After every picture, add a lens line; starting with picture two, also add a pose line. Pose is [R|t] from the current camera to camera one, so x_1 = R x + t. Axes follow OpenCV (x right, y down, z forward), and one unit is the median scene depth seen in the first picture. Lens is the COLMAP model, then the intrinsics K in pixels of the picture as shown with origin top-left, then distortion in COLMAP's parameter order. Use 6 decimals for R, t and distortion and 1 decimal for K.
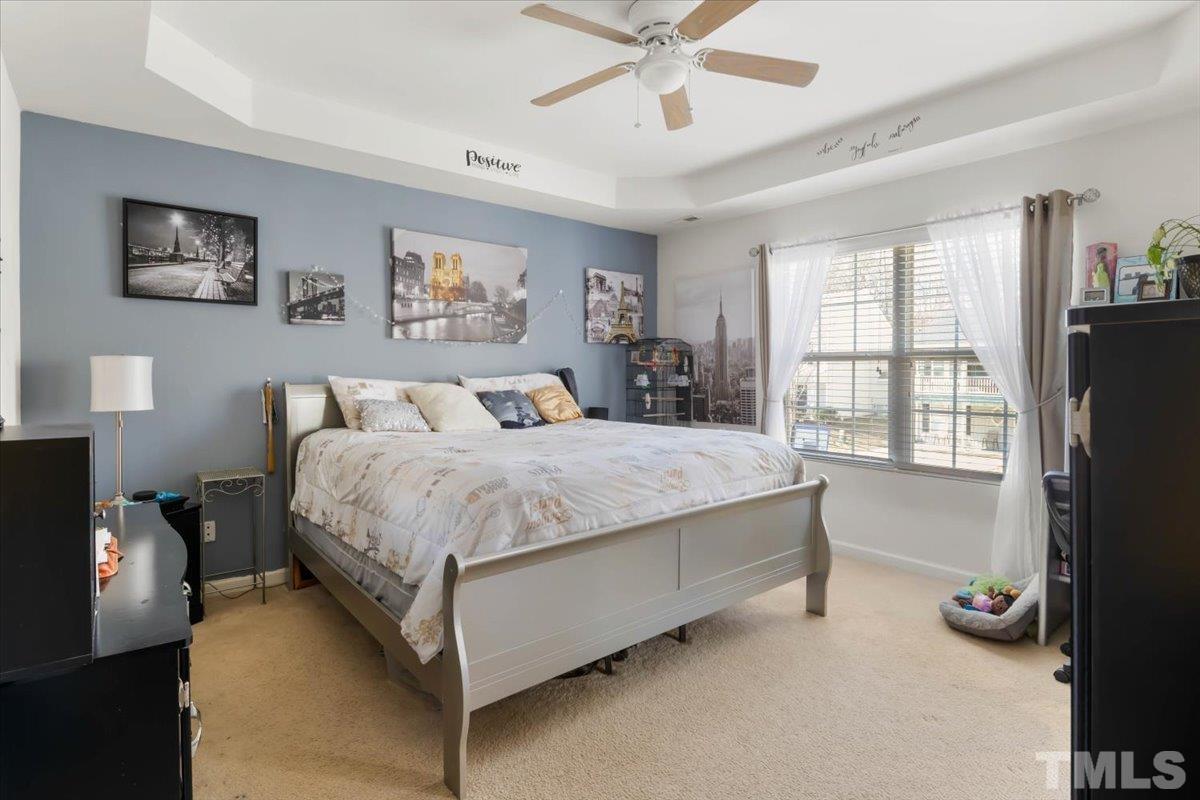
lens RADIAL K [[610.2, 0, 612.2], [0, 610.2, 397.0], [0, 0, 1]] dist [-0.002711, -0.000354]
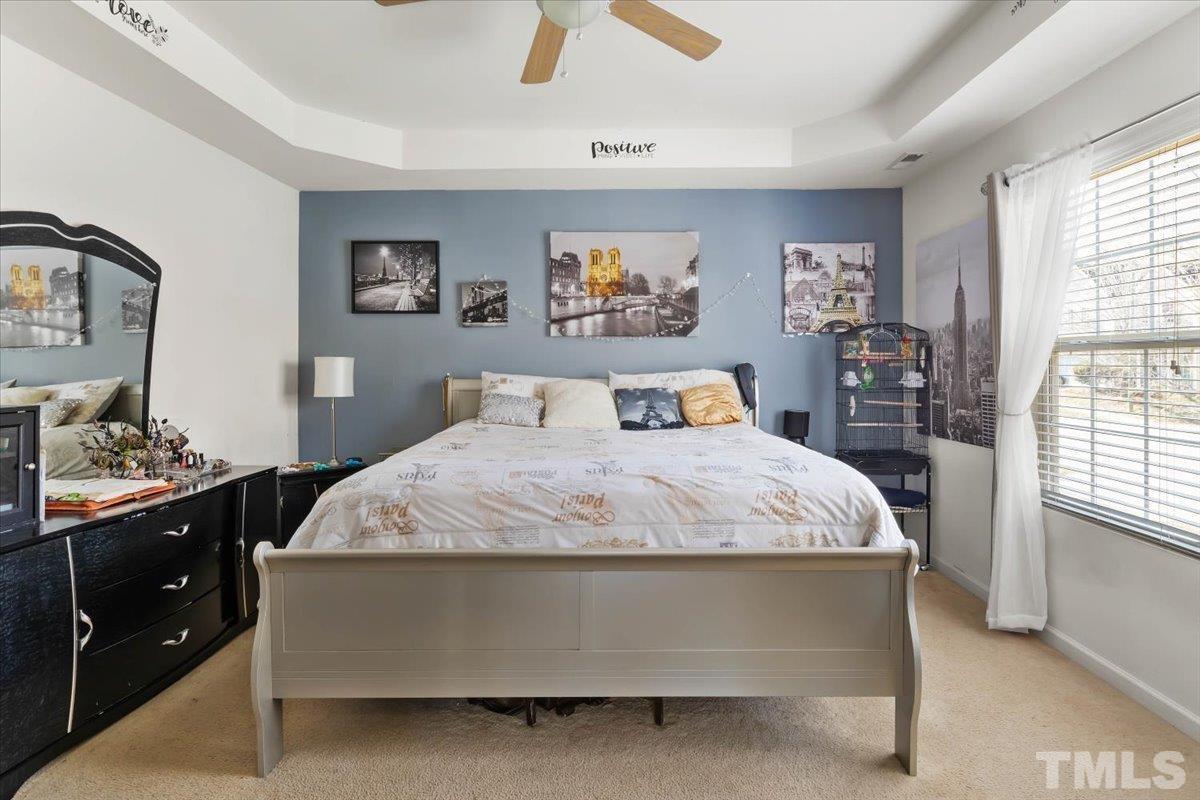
lens RADIAL K [[609.6, 0, 603.0], [0, 609.6, 377.9], [0, 0, 1]] dist [-0.012975, -0.000121]
pose [[0.754483, 0.012200, -0.656207, 0.397205], [-0.025843, 0.999604, -0.011129, -0.014605], [0.655811, 0.025355, 0.754499, 0.265222]]
